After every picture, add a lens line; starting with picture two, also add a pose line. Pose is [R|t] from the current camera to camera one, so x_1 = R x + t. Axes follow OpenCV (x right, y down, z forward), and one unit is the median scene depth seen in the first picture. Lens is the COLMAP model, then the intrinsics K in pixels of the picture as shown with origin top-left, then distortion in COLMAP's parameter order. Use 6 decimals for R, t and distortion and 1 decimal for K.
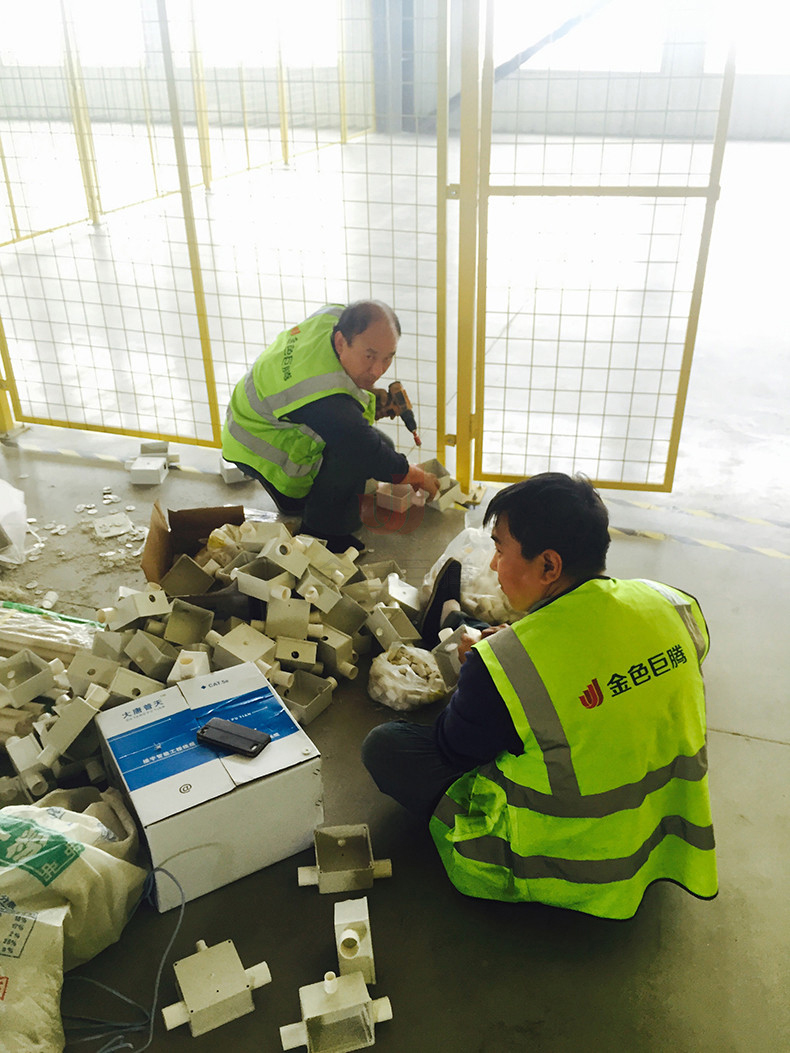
lens RADIAL K [[893.5, 0, 390.6], [0, 893.5, 526.6], [0, 0, 1]] dist [0.017220, -0.021174]
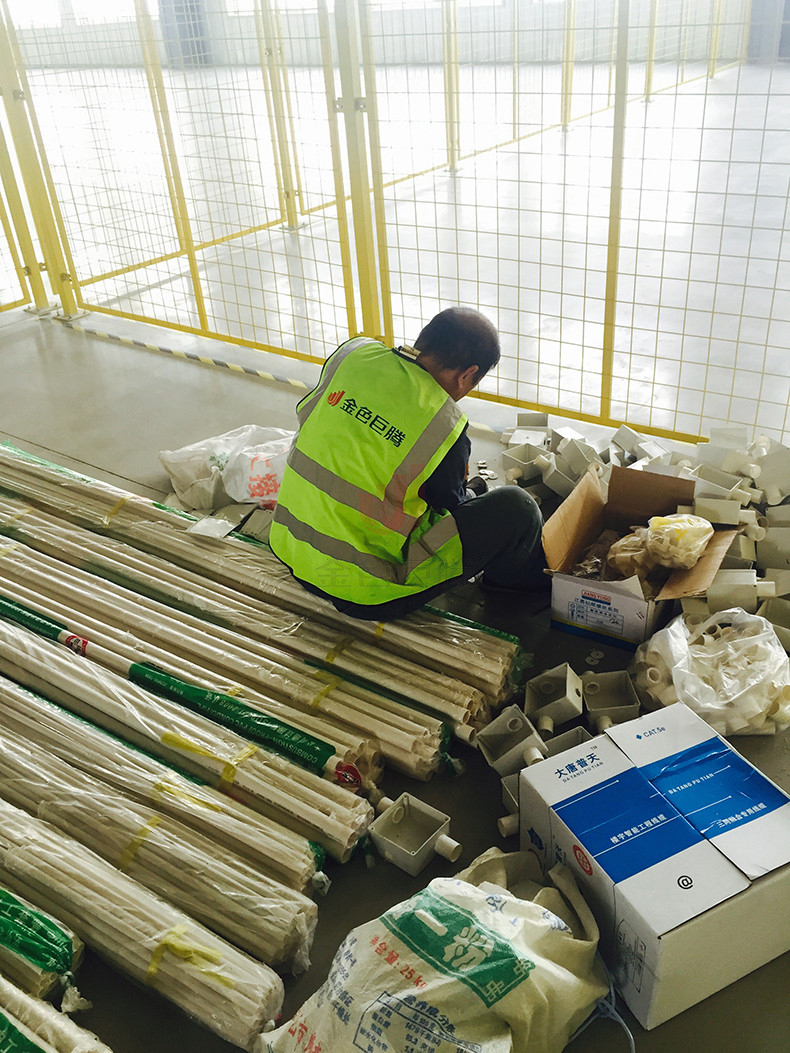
lens RADIAL K [[893.5, 0, 400.8], [0, 893.5, 525.5], [0, 0, 1]] dist [0.017220, -0.021174]
pose [[0.949421, 0.108448, -0.294683, -0.264148], [-0.093729, 0.993560, 0.063666, -0.062524], [0.299689, -0.032826, 0.953472, 0.231683]]
